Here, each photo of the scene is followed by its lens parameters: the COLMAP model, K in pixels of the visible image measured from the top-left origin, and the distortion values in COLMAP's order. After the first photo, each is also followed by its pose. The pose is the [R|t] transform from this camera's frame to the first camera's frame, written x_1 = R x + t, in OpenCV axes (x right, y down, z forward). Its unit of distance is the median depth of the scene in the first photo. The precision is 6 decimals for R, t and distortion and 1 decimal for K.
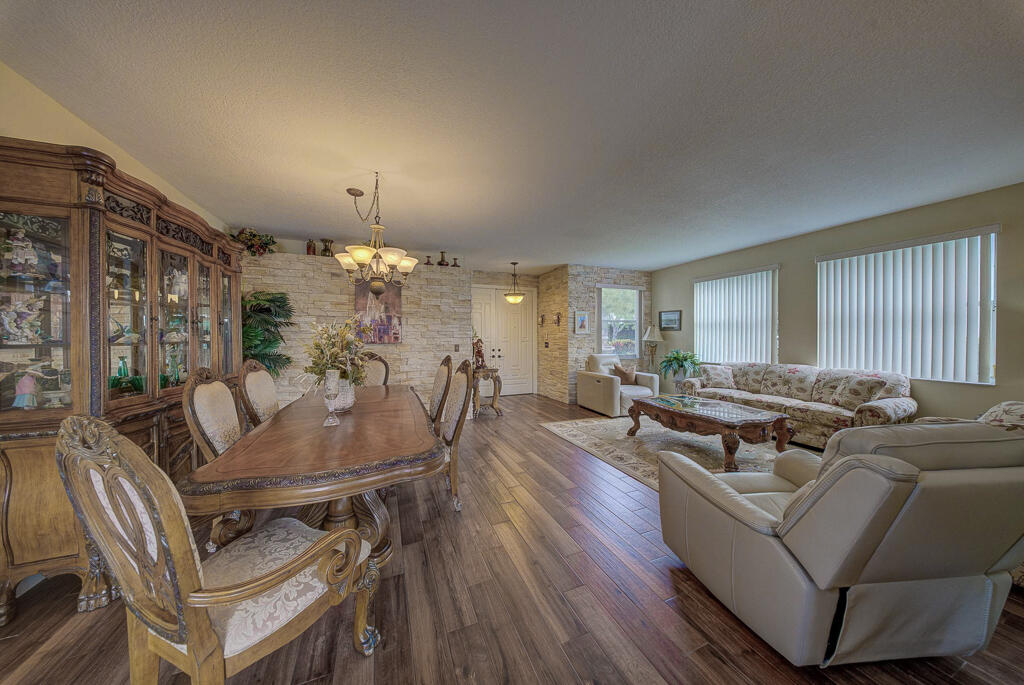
lens RADIAL K [[303.4, 0, 498.6], [0, 303.4, 338.0], [0, 0, 1]] dist [0.000385, -0.000011]
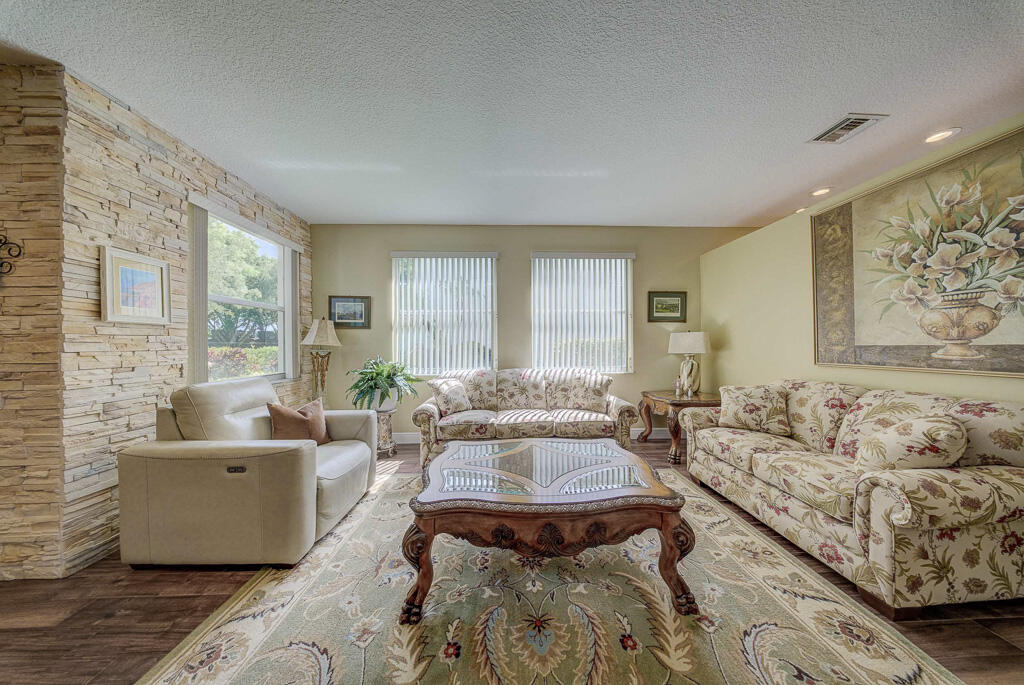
lens RADIAL K [[300.0, 0, 510.8], [0, 300.0, 343.1], [0, 0, 1]] dist [-0.005467, -0.000066]
pose [[0.322395, 0.003763, 0.946598, 0.126109], [0.012671, 0.999885, -0.008291, 0.017102], [-0.946520, 0.014668, 0.322310, 0.626882]]
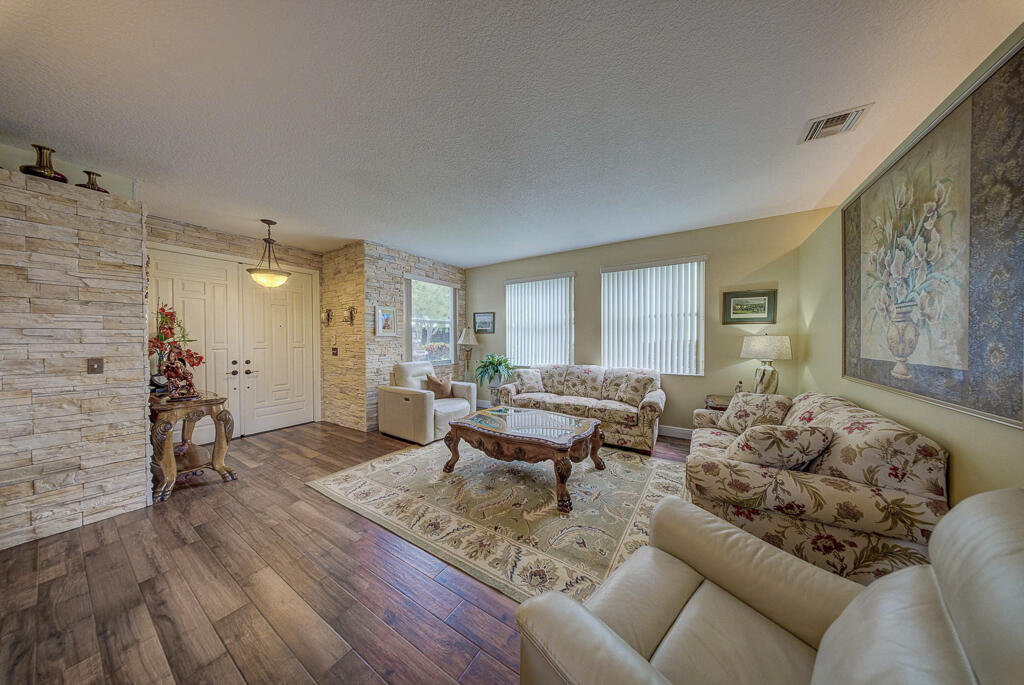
lens RADIAL K [[300.0, 0, 510.8], [0, 300.0, 343.1], [0, 0, 1]] dist [-0.005467, -0.000066]
pose [[0.807111, -0.009011, 0.590331, 0.100747], [0.005111, 0.999953, 0.008275, -0.001777], [-0.590378, -0.003661, 0.807119, 0.247008]]
